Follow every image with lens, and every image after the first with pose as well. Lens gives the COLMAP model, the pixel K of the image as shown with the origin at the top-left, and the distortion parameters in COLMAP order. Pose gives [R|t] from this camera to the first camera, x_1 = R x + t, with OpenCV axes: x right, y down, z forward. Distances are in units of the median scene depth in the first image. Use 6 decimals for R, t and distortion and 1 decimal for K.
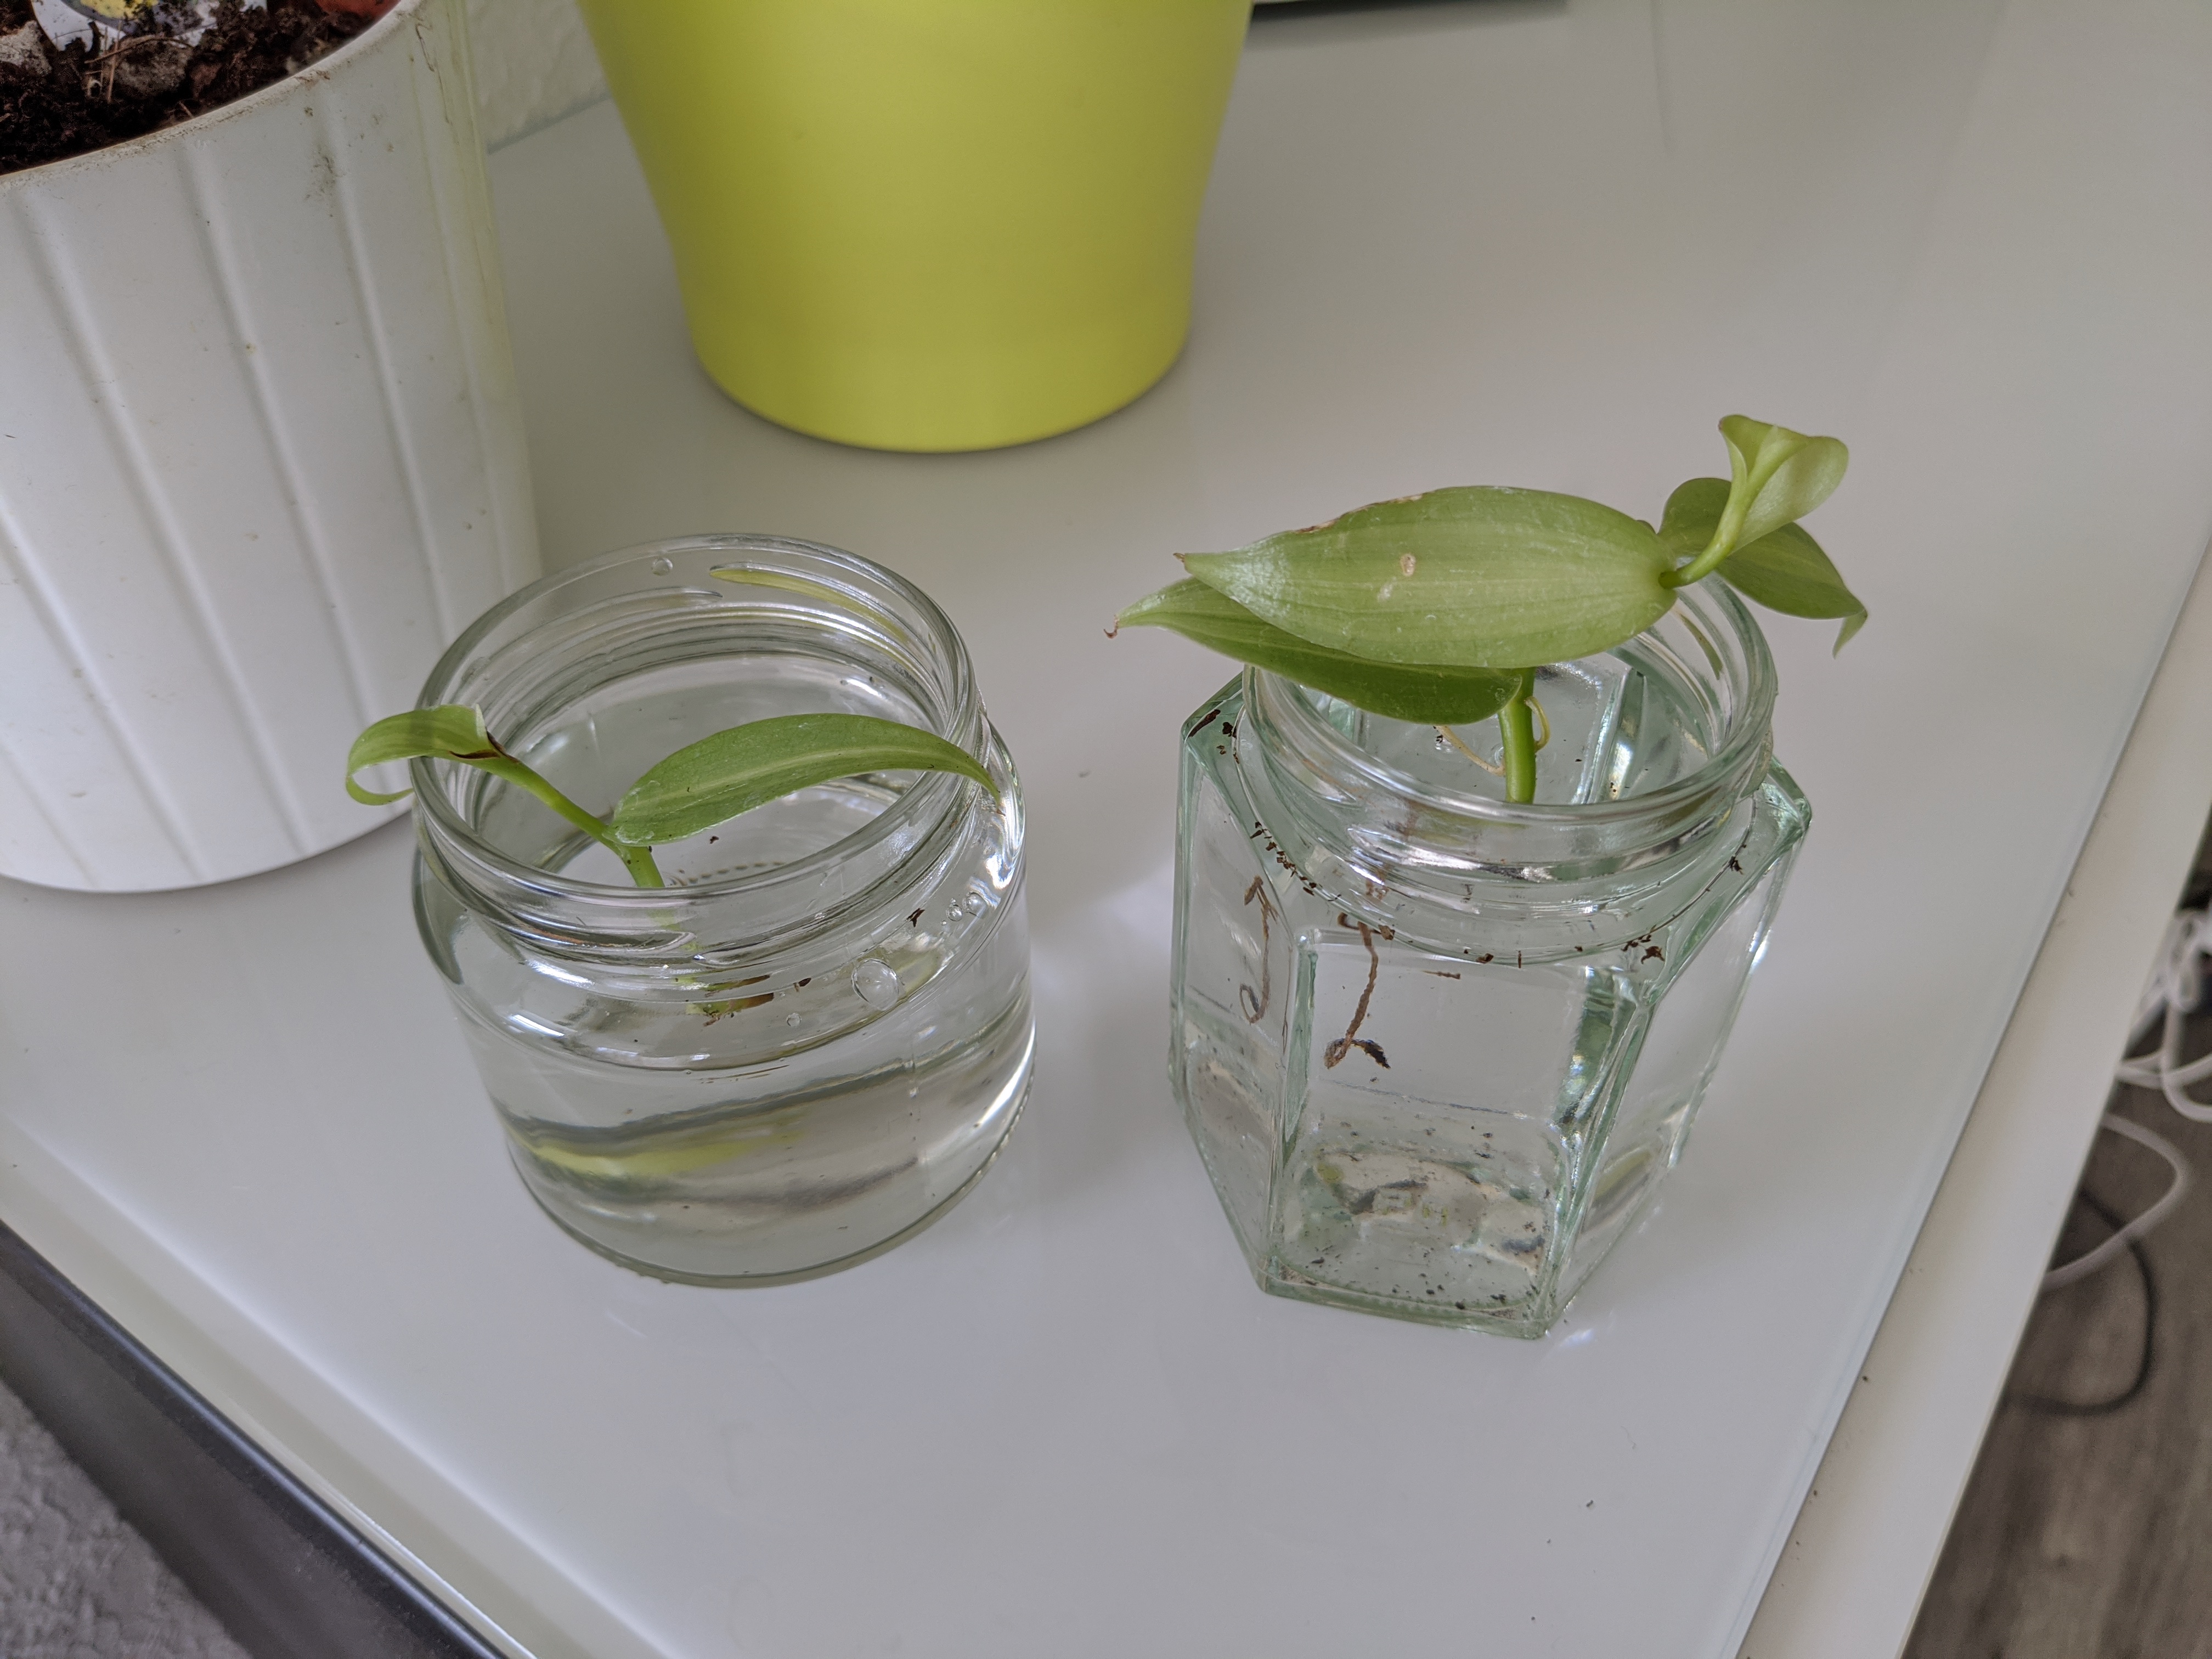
lens RADIAL K [[1625.6, 0, 1078.8], [0, 1625.6, 826.3], [0, 0, 1]] dist [0.007408, 0.000651]
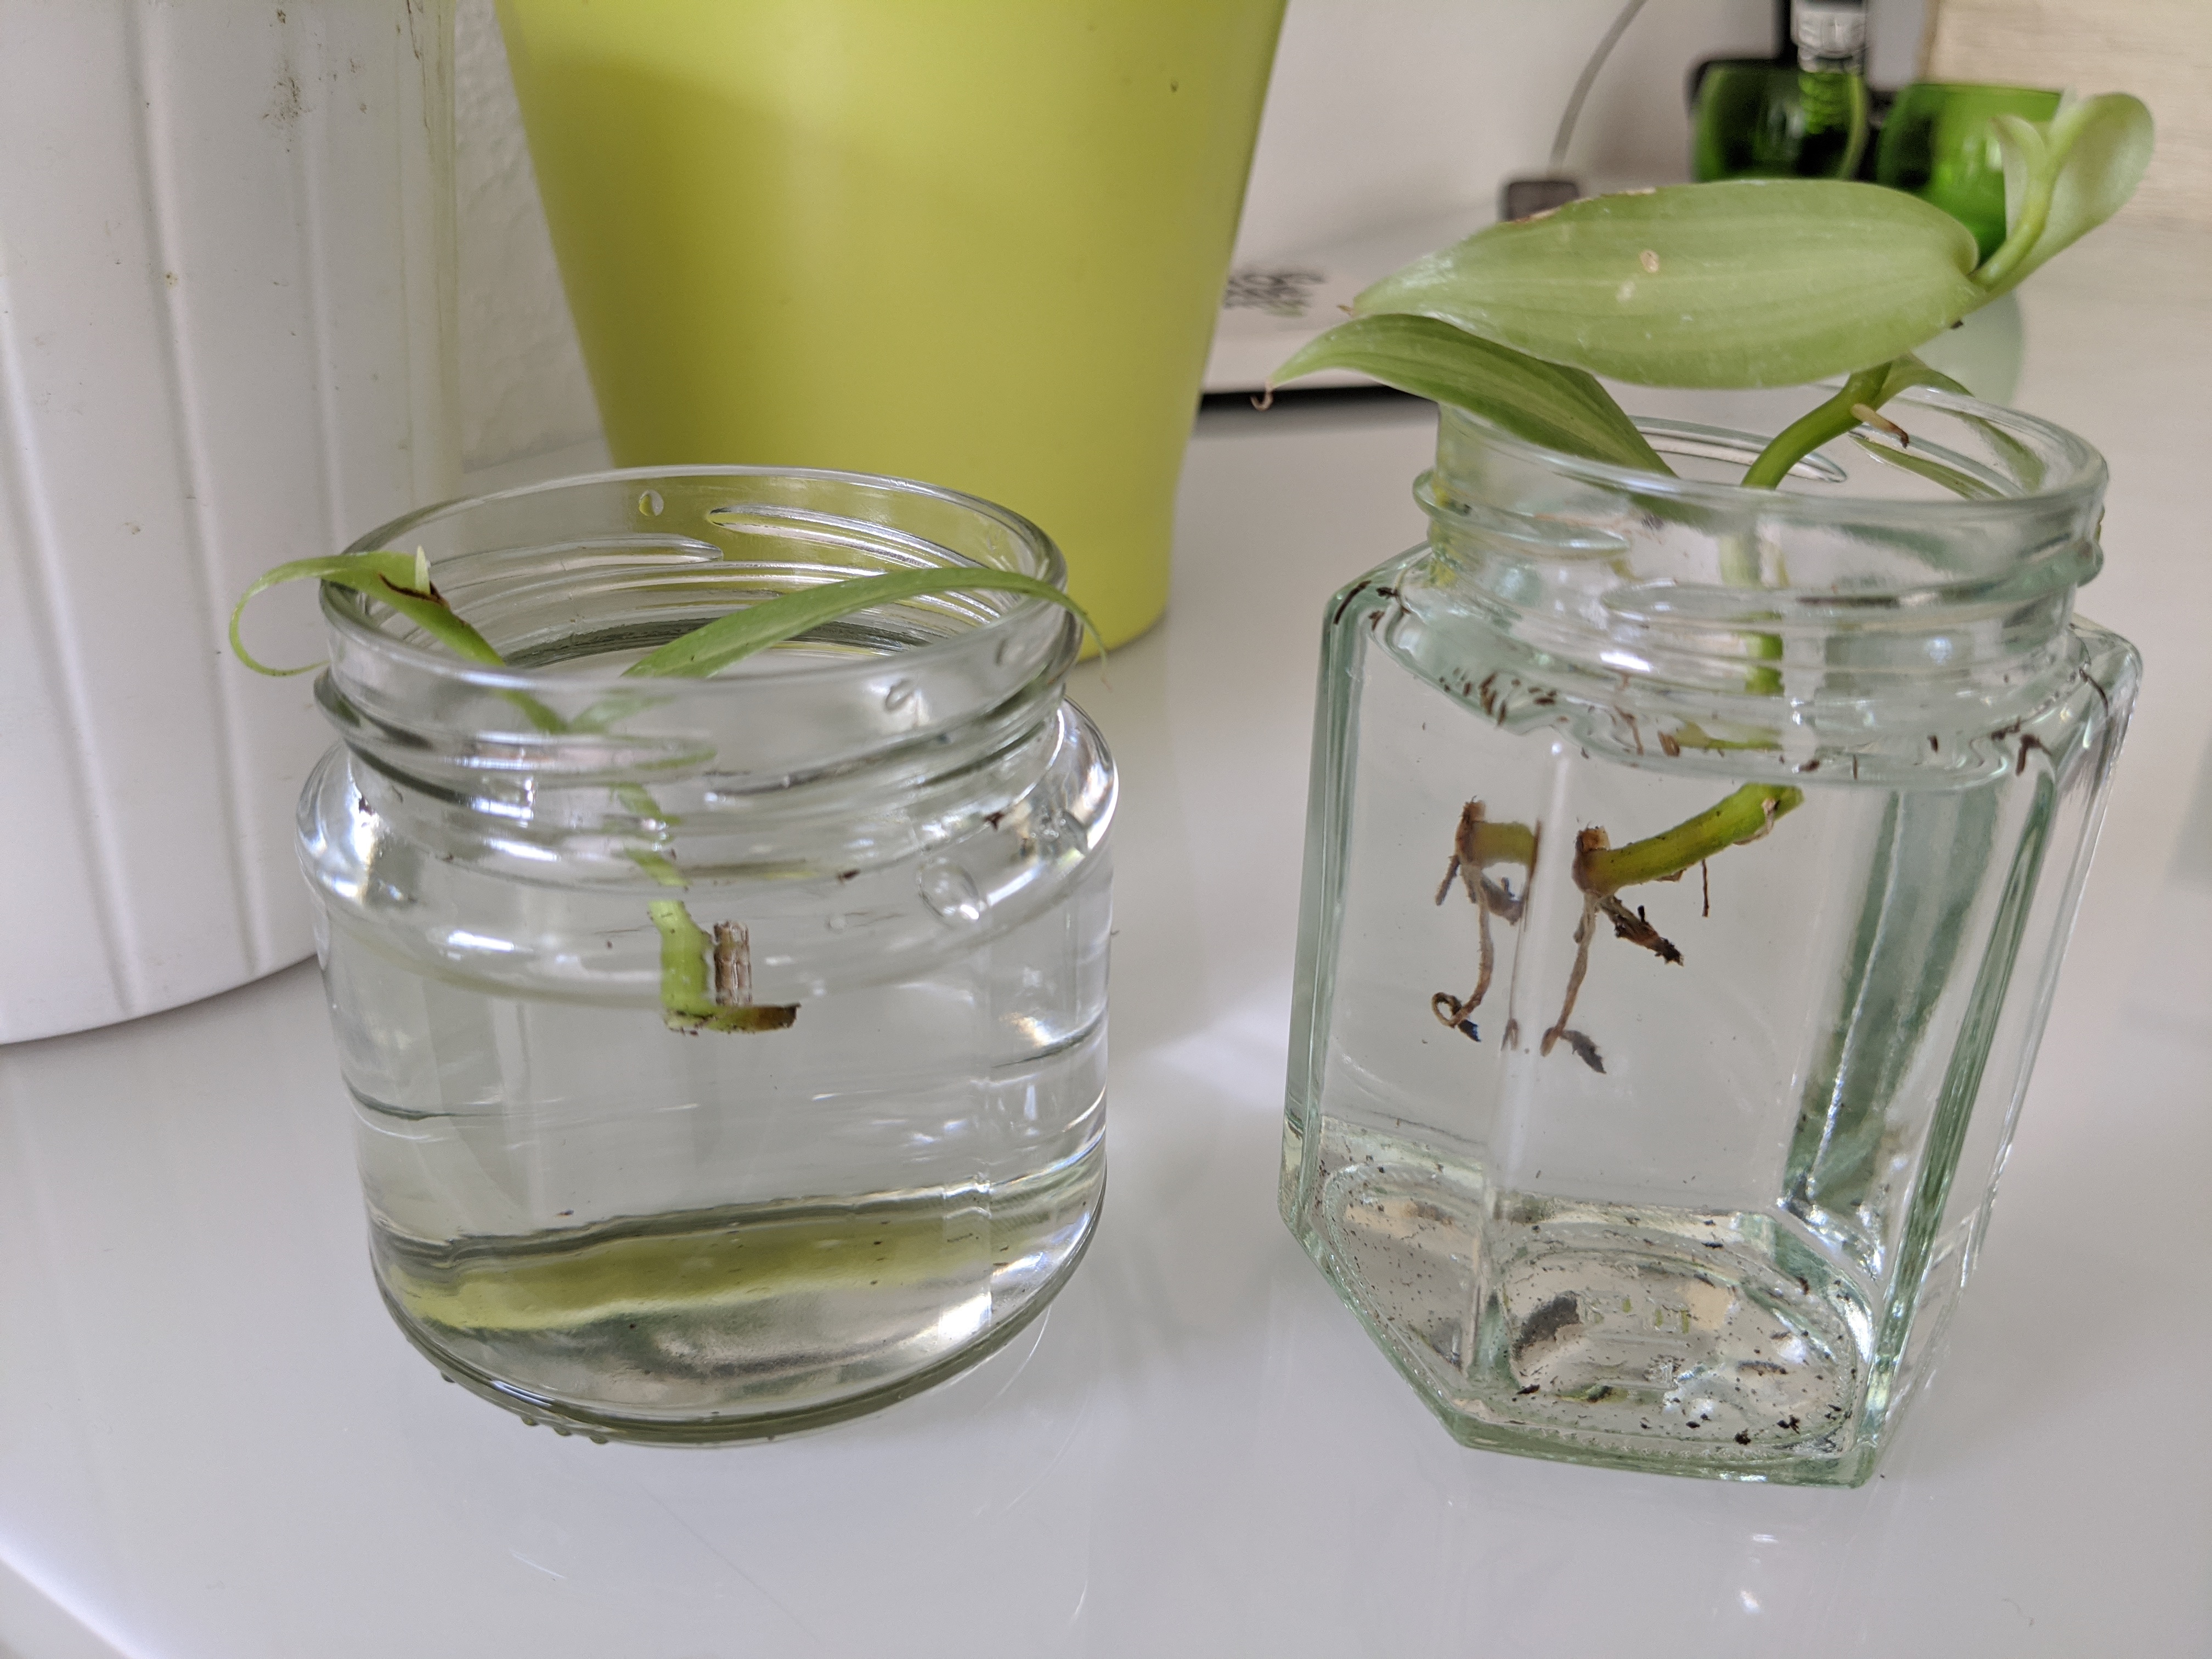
lens RADIAL K [[1625.6, 0, 1078.8], [0, 1625.6, 826.3], [0, 0, 1]] dist [0.007408, 0.000651]
pose [[0.997152, -0.008515, 0.074942, -0.135842], [0.032230, 0.946428, -0.321303, 0.338618], [-0.068191, 0.322803, 0.944006, 0.338933]]
